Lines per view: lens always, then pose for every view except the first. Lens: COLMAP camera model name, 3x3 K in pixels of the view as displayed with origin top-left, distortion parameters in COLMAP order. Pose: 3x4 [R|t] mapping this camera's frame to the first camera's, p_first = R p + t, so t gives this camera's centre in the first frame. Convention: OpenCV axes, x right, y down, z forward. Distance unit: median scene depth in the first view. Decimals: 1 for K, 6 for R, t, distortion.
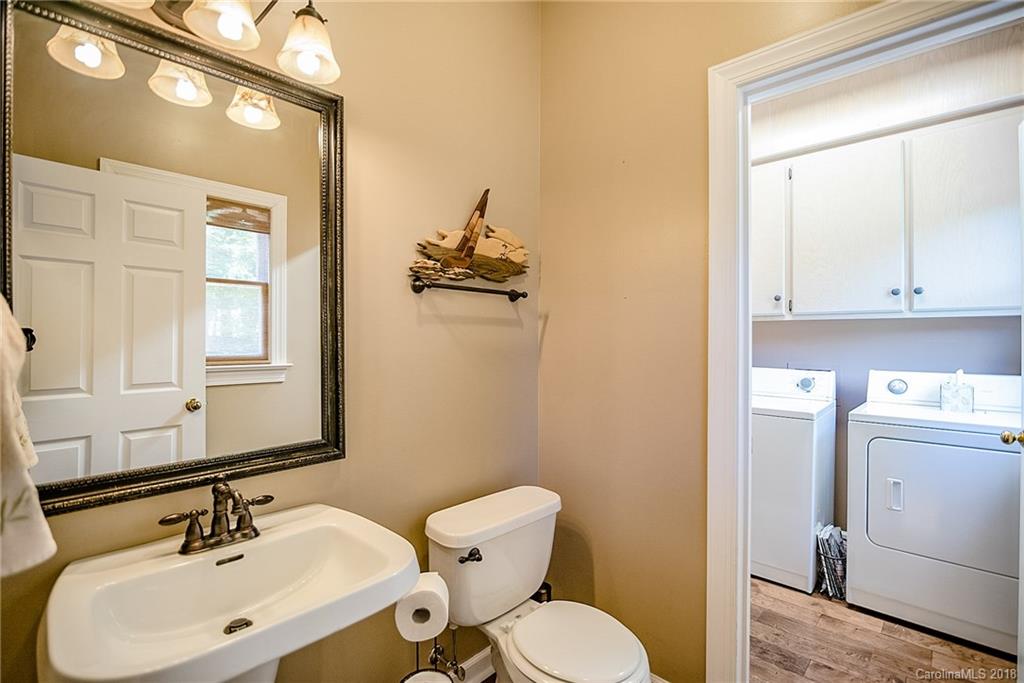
lens RADIAL K [[477.1, 0, 513.5], [0, 477.1, 341.8], [0, 0, 1]] dist [-0.010802, -0.000342]
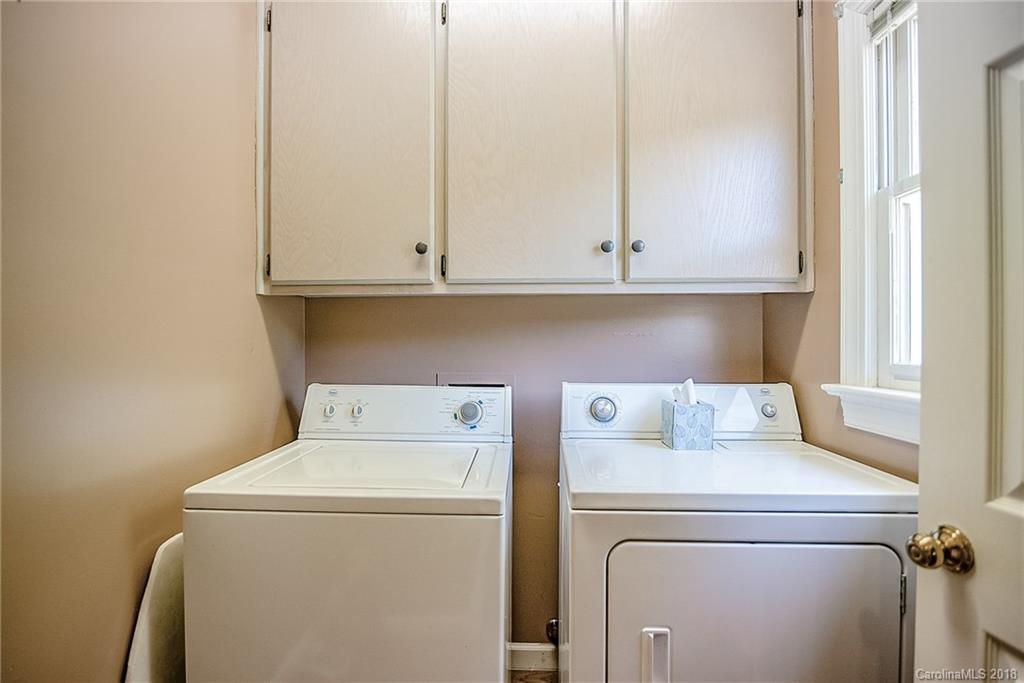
lens RADIAL K [[477.1, 0, 513.5], [0, 477.1, 341.8], [0, 0, 1]] dist [-0.010802, -0.000342]
pose [[0.758551, -0.007949, 0.651565, 0.343459], [0.008845, 0.999959, 0.001902, 0.007821], [-0.651554, 0.004320, 0.758590, 0.633867]]
